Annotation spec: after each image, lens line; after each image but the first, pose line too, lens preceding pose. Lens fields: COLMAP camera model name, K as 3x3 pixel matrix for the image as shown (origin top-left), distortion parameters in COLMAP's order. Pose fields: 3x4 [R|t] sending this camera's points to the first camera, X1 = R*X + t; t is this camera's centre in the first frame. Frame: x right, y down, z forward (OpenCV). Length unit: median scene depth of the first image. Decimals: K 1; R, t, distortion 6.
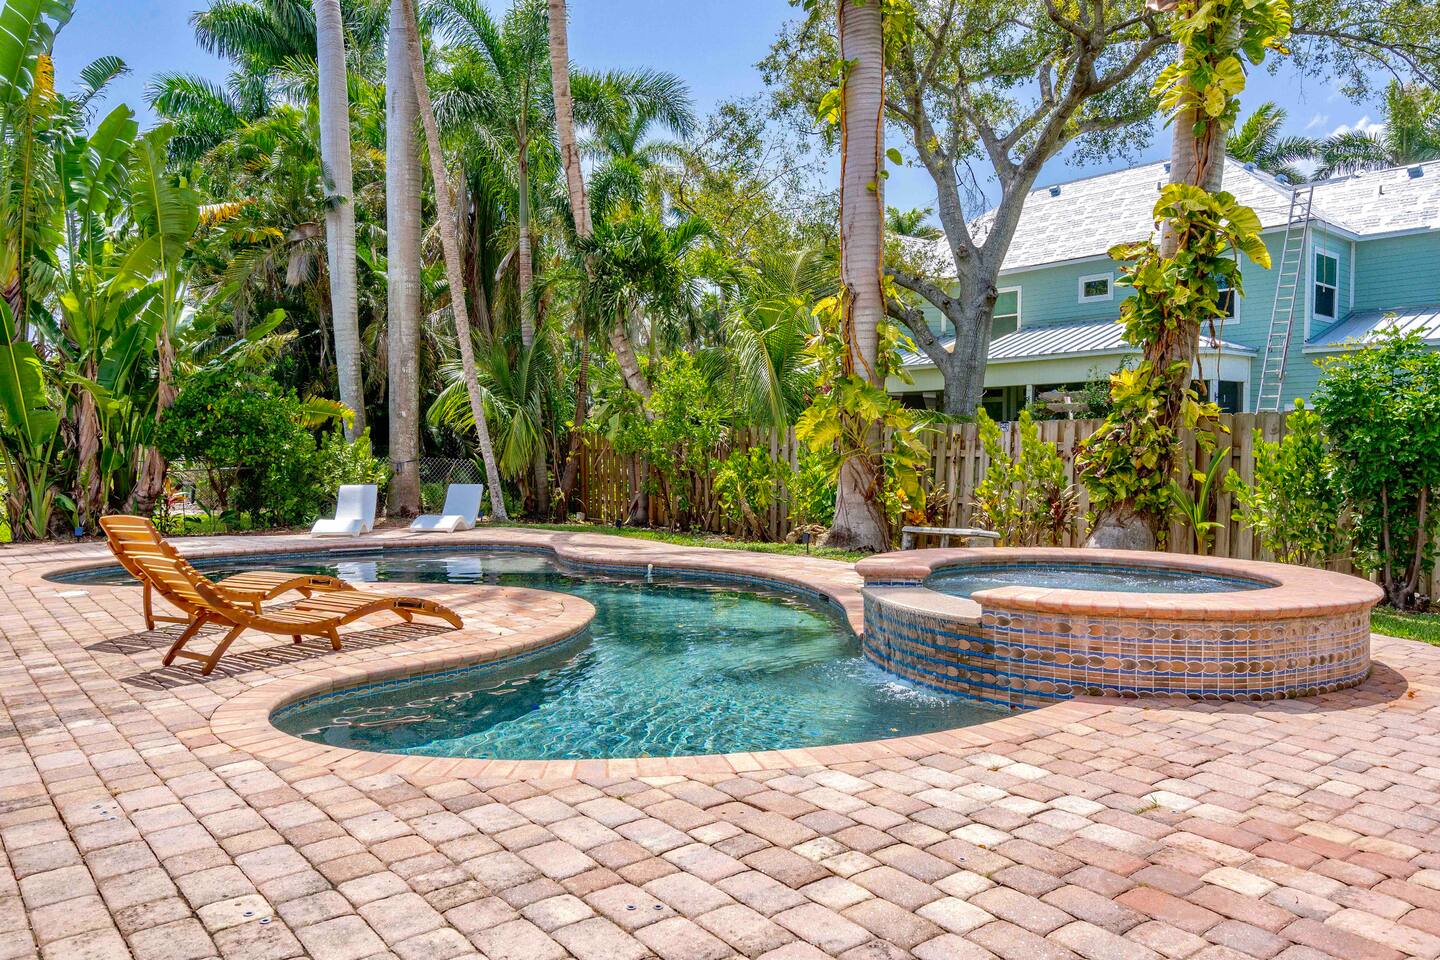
lens RADIAL K [[1018.2, 0, 719.7], [0, 1018.2, 475.0], [0, 0, 1]] dist [0.031752, 0.000697]
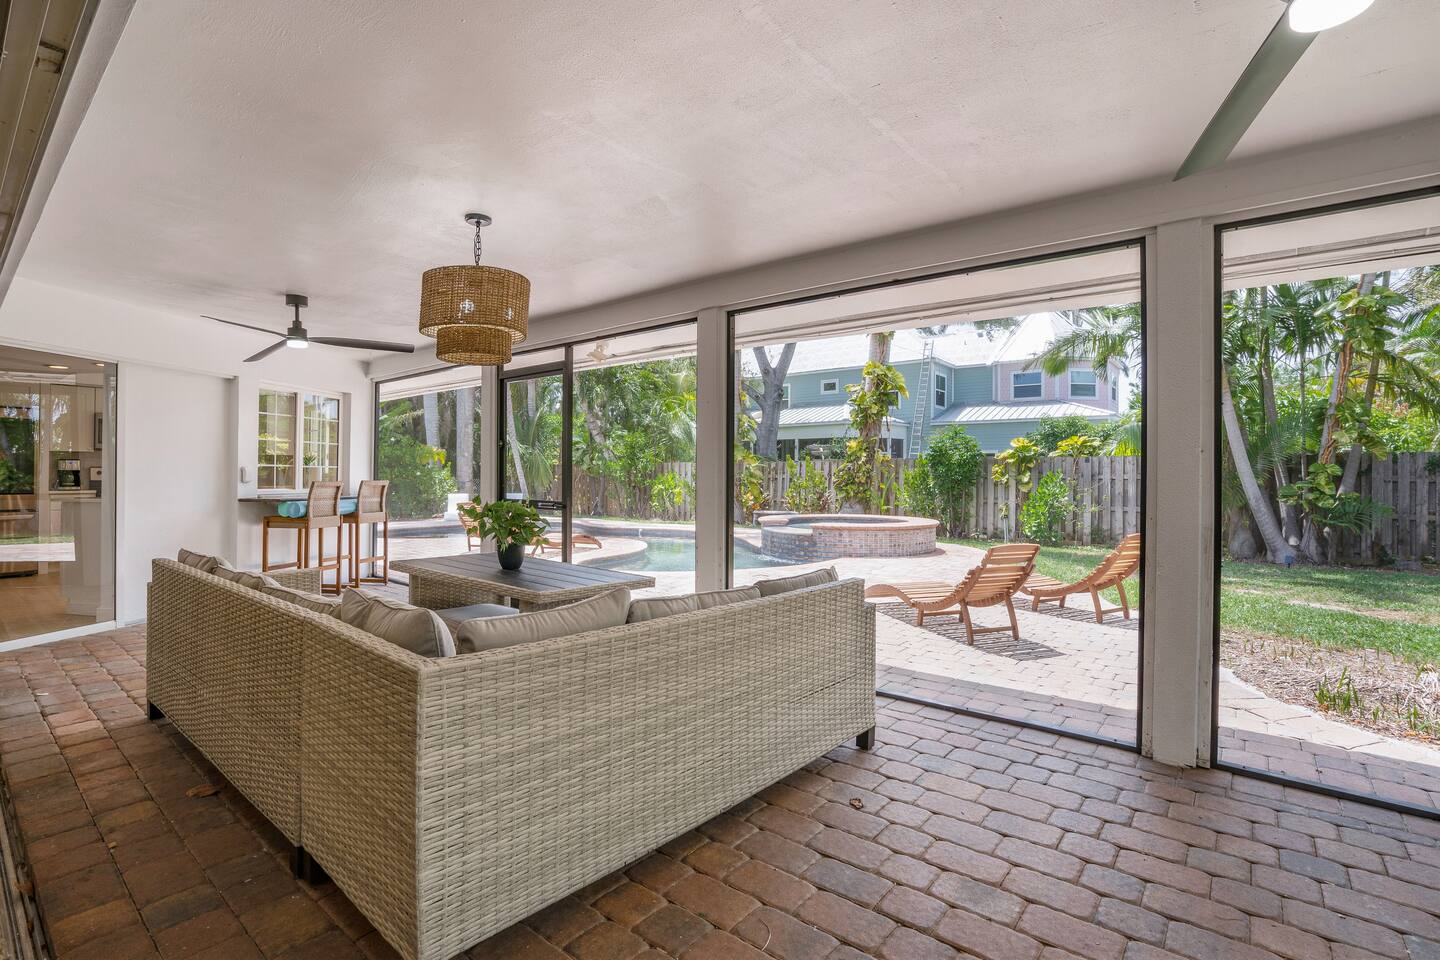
lens RADIAL K [[689.0, 0, 720.0], [0, 689.0, 480.0], [0, 0, 1]] dist [-0.000268, -0.000017]
pose [[0.979086, -0.002976, 0.203423, -0.186324], [0.006368, 0.999851, -0.016024, 0.009424], [-0.203345, 0.016984, 0.978960, -0.402731]]
